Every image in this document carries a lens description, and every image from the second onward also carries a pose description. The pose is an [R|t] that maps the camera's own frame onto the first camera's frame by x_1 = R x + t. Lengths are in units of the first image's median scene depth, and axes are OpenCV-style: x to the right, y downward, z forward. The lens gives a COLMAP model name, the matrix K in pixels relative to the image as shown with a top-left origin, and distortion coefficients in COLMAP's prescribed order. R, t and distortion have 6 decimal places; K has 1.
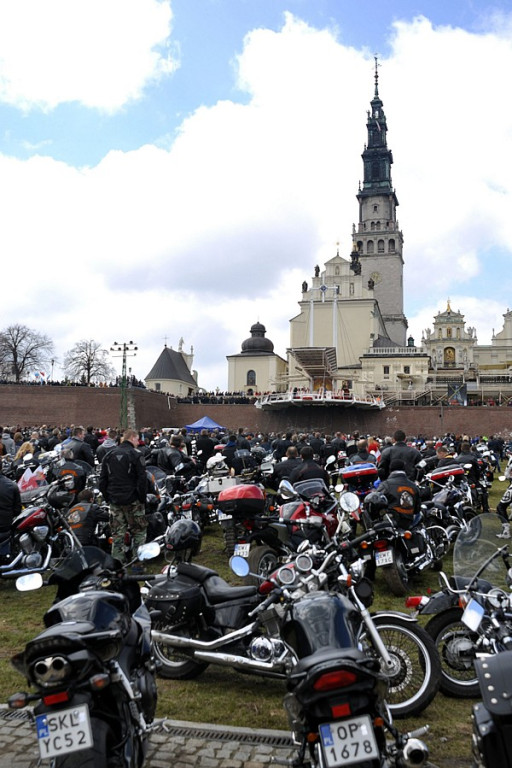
lens RADIAL K [[784.8, 0, 254.5], [0, 784.8, 386.1], [0, 0, 1]] dist [-0.079093, 0.000000]
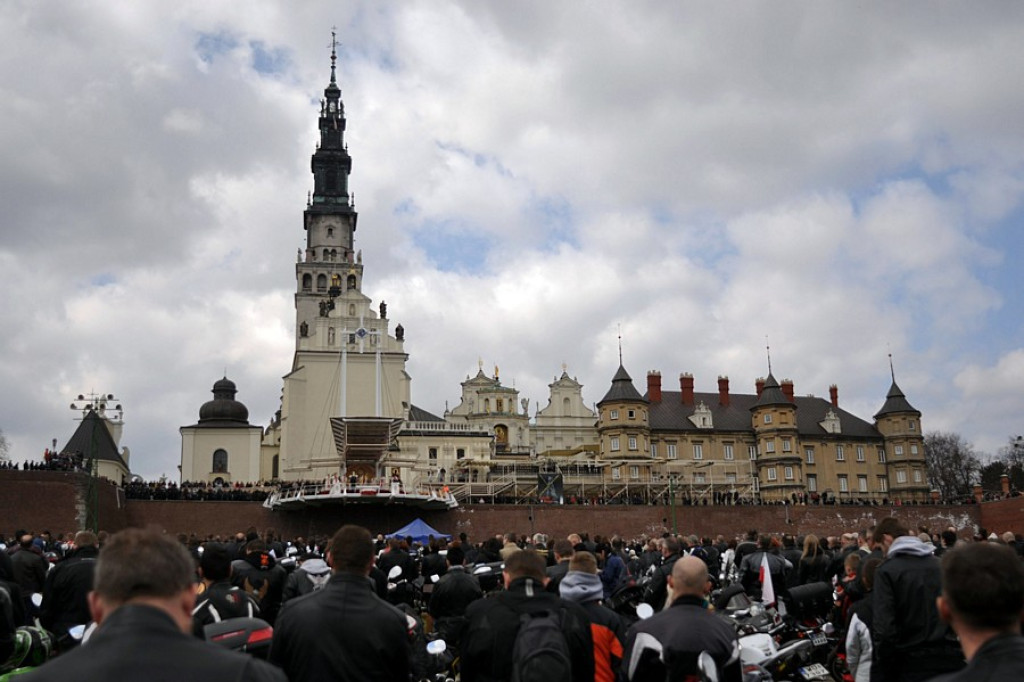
lens RADIAL K [[1046.4, 0, 508.7], [0, 1046.4, 344.5], [0, 0, 1]] dist [-0.079093, 0.000000]
pose [[0.890747, 0.068545, 0.449302, -0.186736], [-0.009974, 0.991272, -0.131453, 0.004839], [-0.454391, 0.112610, 0.883656, 0.110685]]
